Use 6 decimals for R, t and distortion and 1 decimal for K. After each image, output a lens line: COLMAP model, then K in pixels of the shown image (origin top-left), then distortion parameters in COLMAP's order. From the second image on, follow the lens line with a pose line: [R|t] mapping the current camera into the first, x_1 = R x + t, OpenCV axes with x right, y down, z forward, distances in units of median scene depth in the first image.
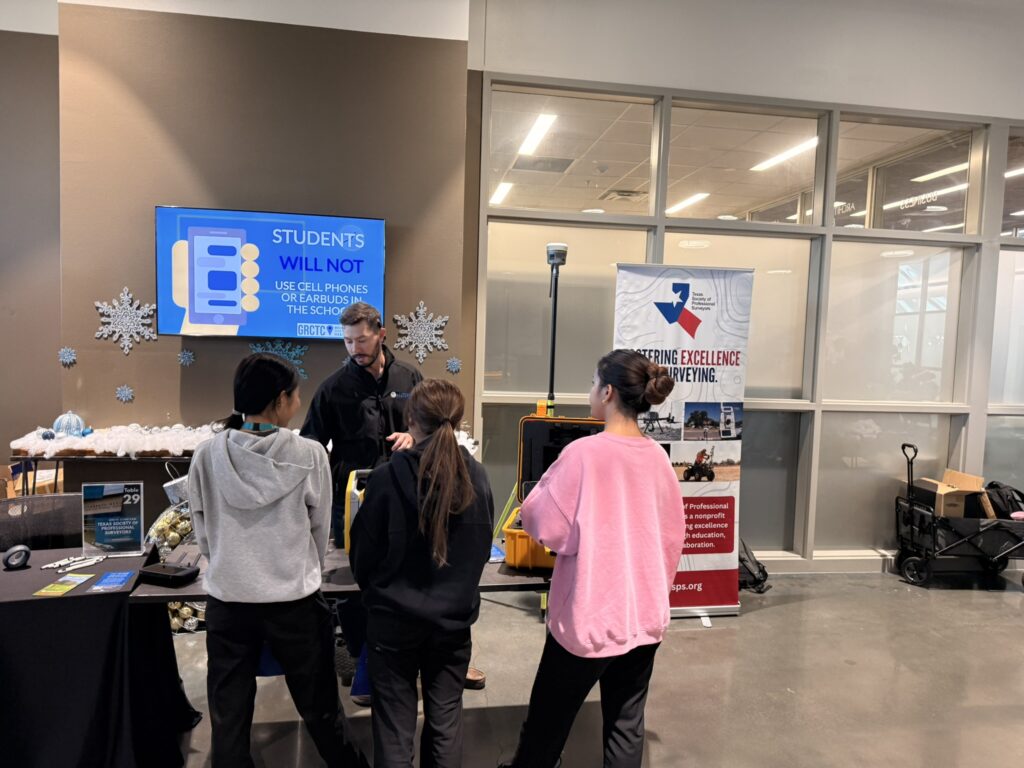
lens RADIAL K [[721.2, 0, 515.6], [0, 721.2, 392.8], [0, 0, 1]] dist [0.084054, -0.115531]
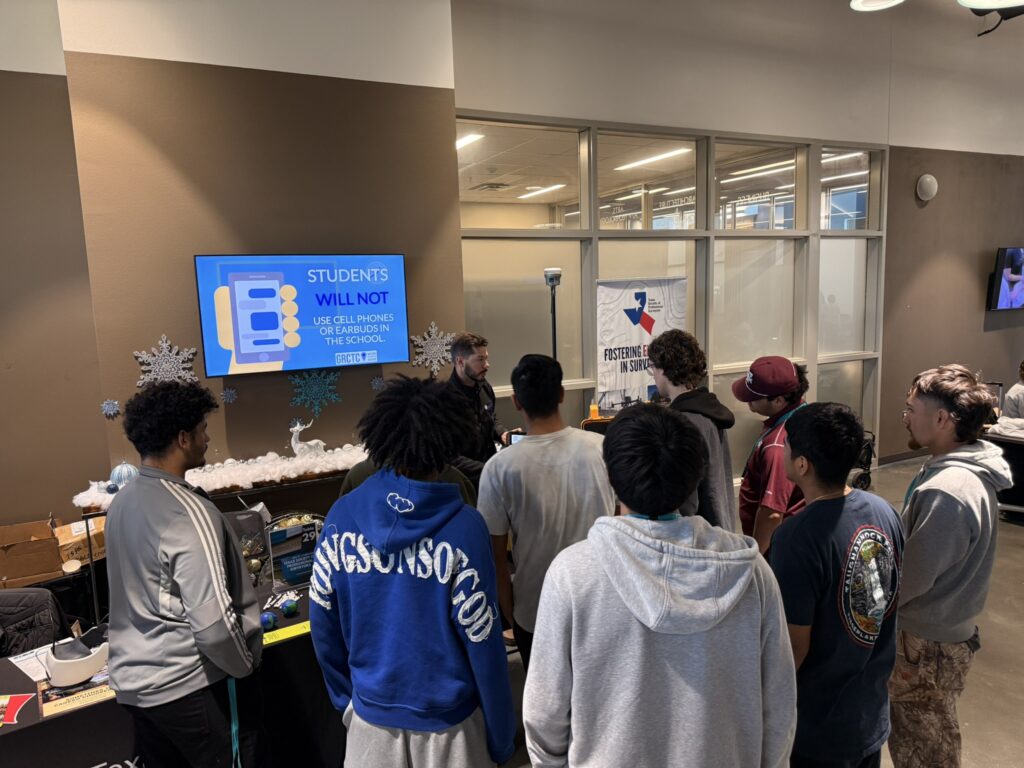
lens RADIAL K [[721.2, 0, 514.3], [0, 721.2, 388.2], [0, 0, 1]] dist [0.084054, -0.115531]
pose [[0.945678, -0.107645, 0.306765, -0.381202], [0.087694, 0.993078, 0.078139, -0.104104], [-0.313053, -0.046993, 0.948572, -0.125502]]
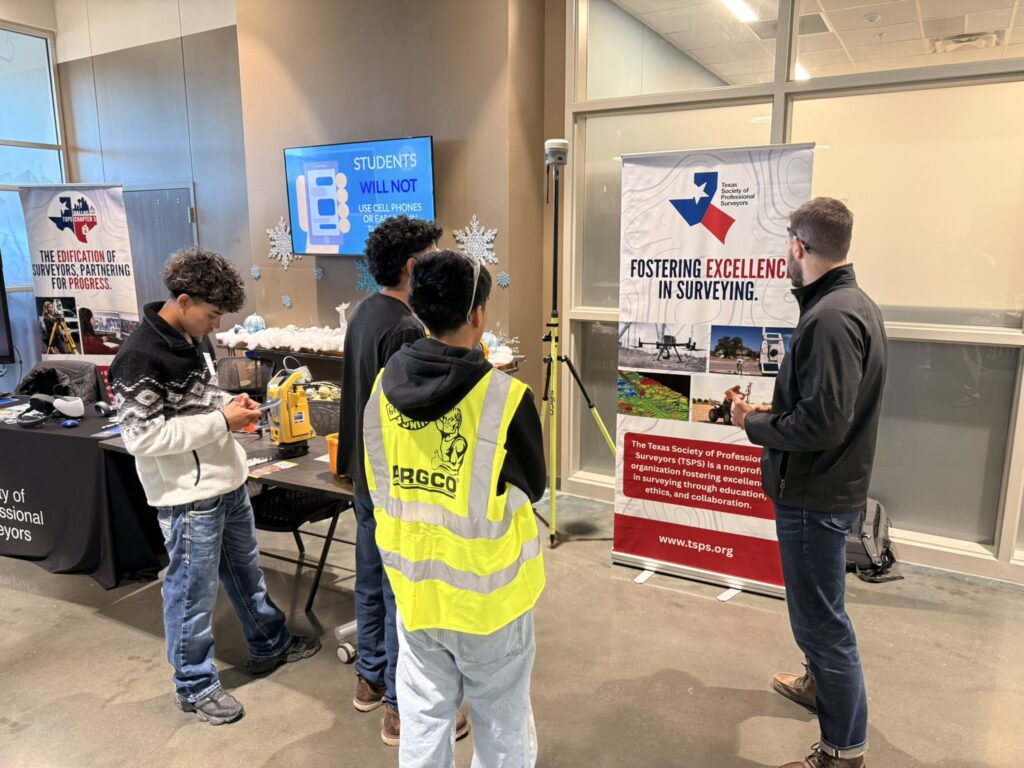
lens RADIAL K [[721.2, 0, 513.6], [0, 721.2, 387.3], [0, 0, 1]] dist [0.084054, -0.115531]
pose [[0.776794, 0.091715, -0.623041, 0.583824], [-0.021789, 0.992660, 0.118959, -0.009622], [0.629378, -0.078831, 0.773091, 0.243404]]
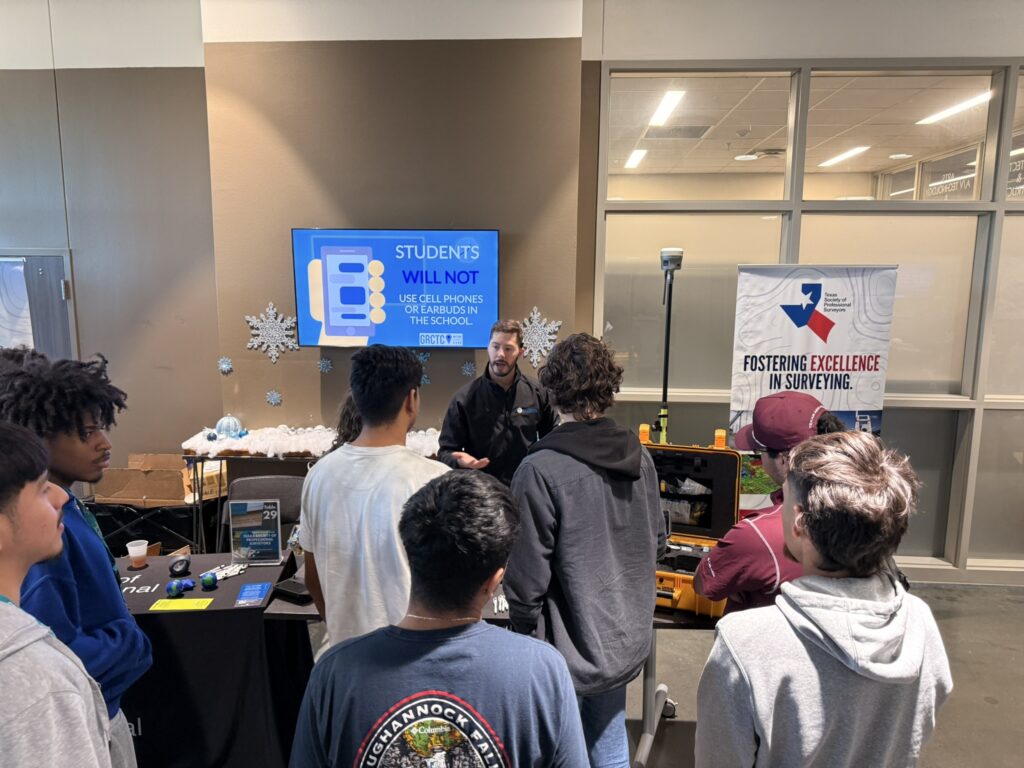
lens RADIAL K [[721.2, 0, 506.4], [0, 721.2, 386.8], [0, 0, 1]] dist [0.084054, -0.115531]
pose [[0.976001, 0.006687, -0.217665, 0.052197], [0.008973, 0.997445, 0.070875, -0.090026], [0.217582, -0.071127, 0.973447, -0.001085]]
